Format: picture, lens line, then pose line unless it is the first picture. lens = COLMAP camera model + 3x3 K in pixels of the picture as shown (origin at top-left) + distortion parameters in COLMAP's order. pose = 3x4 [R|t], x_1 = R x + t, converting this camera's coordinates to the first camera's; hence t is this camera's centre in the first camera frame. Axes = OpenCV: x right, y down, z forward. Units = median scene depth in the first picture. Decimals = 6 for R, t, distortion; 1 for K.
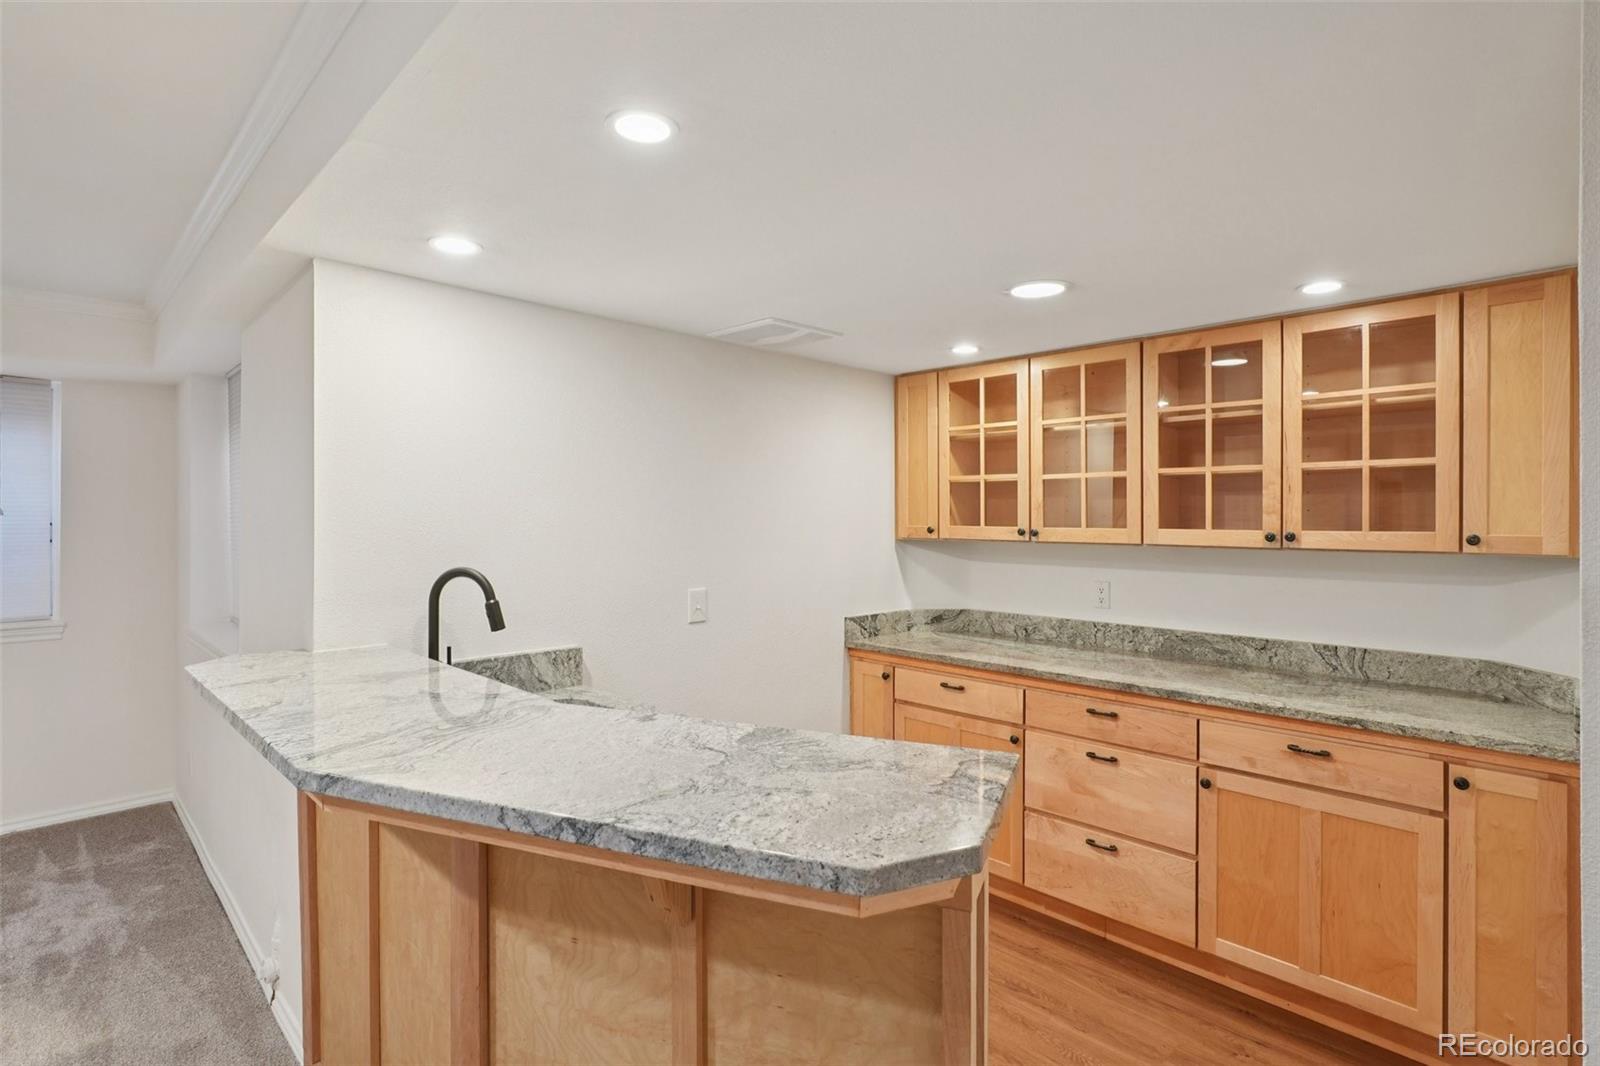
lens RADIAL K [[789.6, 0, 800.0], [0, 789.6, 533.0], [0, 0, 1]] dist [-0.028711, 0.000545]
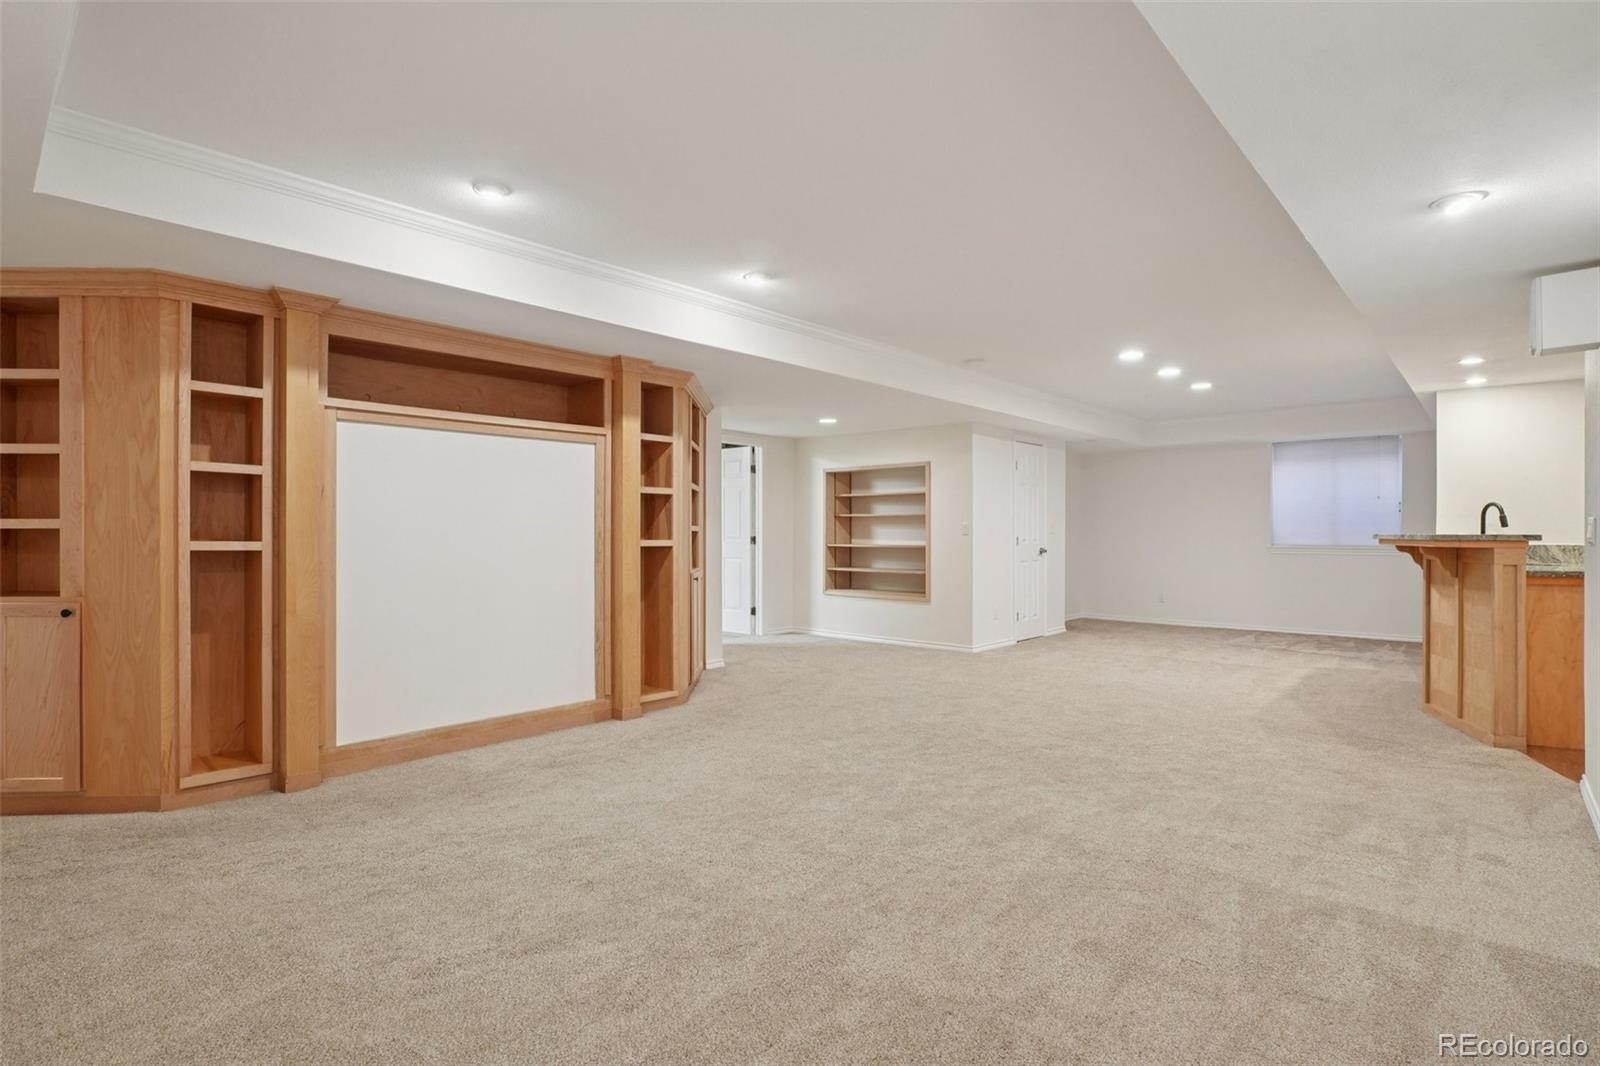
lens RADIAL K [[789.6, 0, 800.0], [0, 789.6, 533.0], [0, 0, 1]] dist [-0.028711, 0.000545]
pose [[0.050960, -0.005018, -0.998688, 1.908805], [-0.019312, 0.999795, -0.006009, 0.199297], [0.998514, 0.019593, 0.050852, -1.323776]]
